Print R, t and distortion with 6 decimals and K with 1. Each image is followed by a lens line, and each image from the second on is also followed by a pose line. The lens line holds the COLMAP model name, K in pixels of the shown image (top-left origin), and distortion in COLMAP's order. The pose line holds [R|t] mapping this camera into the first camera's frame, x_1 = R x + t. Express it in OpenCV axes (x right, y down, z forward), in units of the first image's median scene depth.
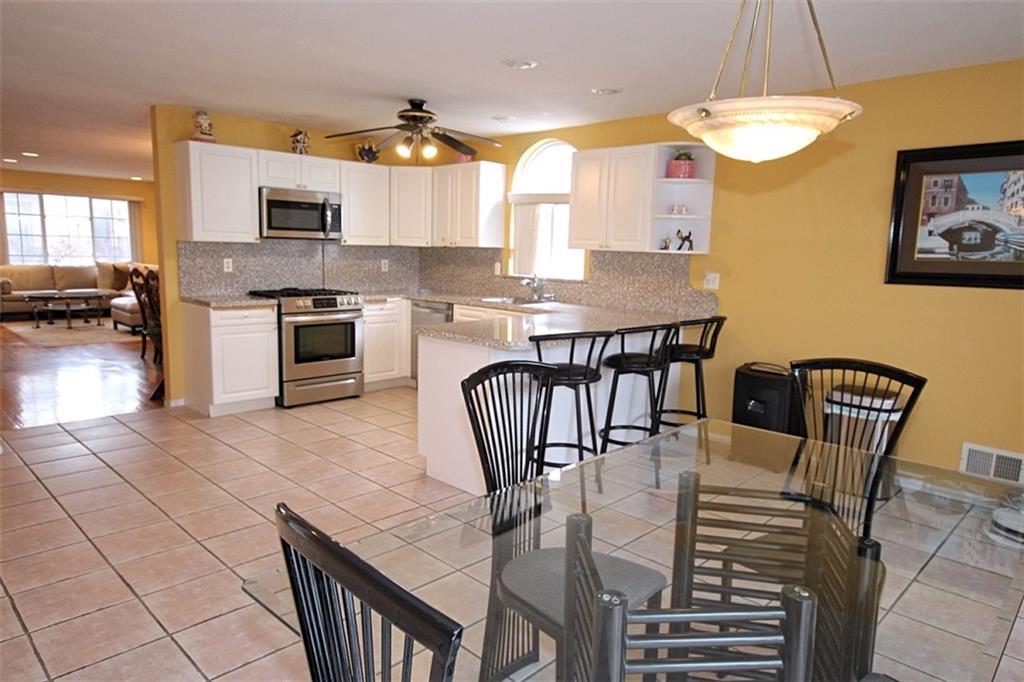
lens RADIAL K [[659.1, 0, 512.0], [0, 659.1, 341.0], [0, 0, 1]] dist [0.003392, 0.031650]
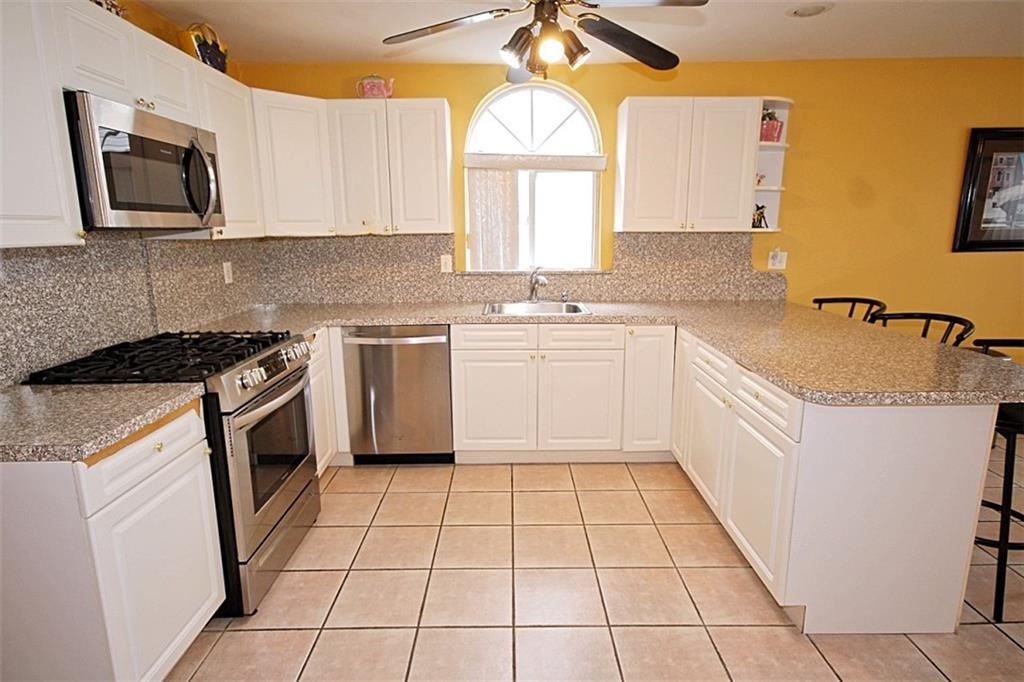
lens RADIAL K [[553.6, 0, 512.0], [0, 553.6, 341.0], [0, 0, 1]] dist [0.006633, 0.002214]
pose [[0.707621, -0.172948, 0.685100, -0.427155], [0.124626, 0.984931, 0.119915, -0.100161], [-0.695515, 0.000527, 0.718512, 0.590173]]
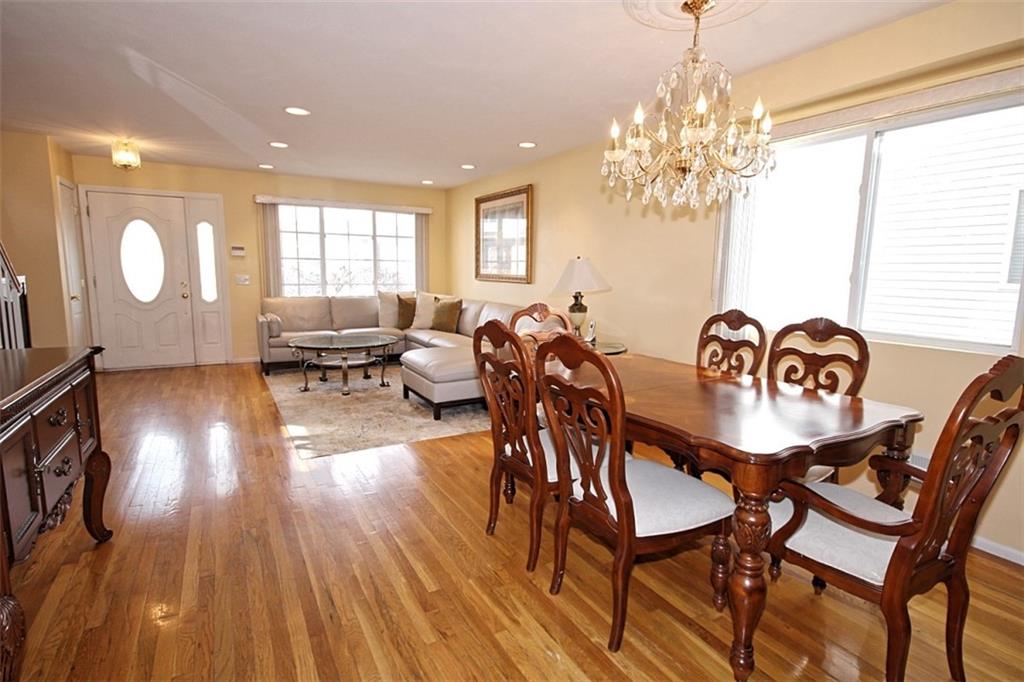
lens RADIAL K [[513.9, 0, 512.0], [0, 513.9, 341.0], [0, 0, 1]] dist [0.008419, 0.000889]
pose [[0.960622, 0.025416, -0.276693, -0.648761], [-0.027982, 0.999594, -0.005330, -0.131360], [0.276445, 0.012862, 0.960944, 0.979163]]
